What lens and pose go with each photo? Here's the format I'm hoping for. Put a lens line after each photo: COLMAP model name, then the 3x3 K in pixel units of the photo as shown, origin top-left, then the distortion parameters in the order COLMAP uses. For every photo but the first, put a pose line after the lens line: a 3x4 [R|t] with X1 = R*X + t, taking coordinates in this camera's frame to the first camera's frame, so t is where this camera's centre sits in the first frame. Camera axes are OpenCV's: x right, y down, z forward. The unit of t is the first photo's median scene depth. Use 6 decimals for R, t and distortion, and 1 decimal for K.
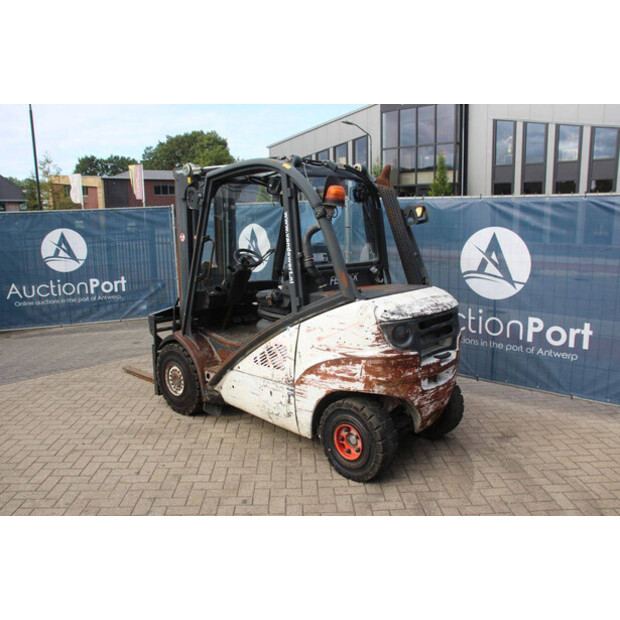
lens RADIAL K [[522.2, 0, 308.8], [0, 522.2, 308.2], [0, 0, 1]] dist [-0.119437, 0.049769]
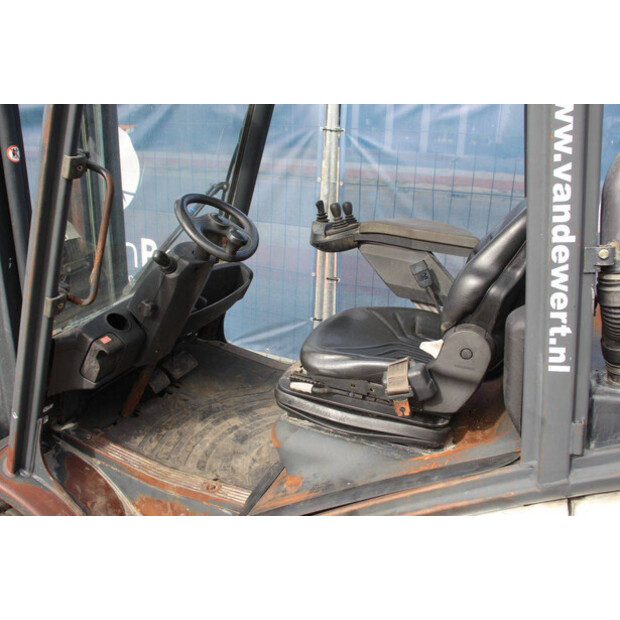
lens RADIAL K [[539.4, 0, 309.0], [0, 539.4, 311.2], [0, 0, 1]] dist [-0.021445, -0.008234]
pose [[0.938846, -0.087020, 0.333160, -0.178593], [0.030355, 0.984689, 0.171656, -0.099200], [-0.342997, -0.151046, 0.927113, 0.665390]]
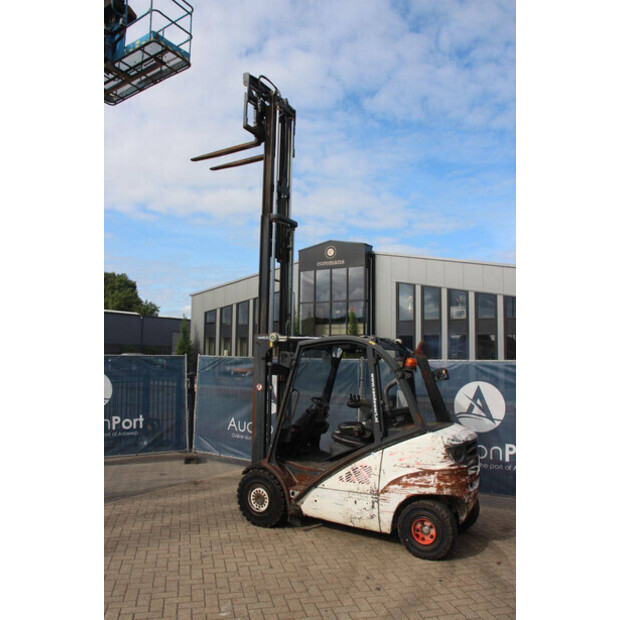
lens RADIAL K [[500.6, 0, 309.3], [0, 500.6, 307.6], [0, 0, 1]] dist [-0.119702, 0.048212]
pose [[0.979987, 0.045540, 0.193782, -0.412670], [0.009492, 0.961682, -0.274003, 0.019934], [-0.198835, 0.270358, 0.942004, -0.301456]]
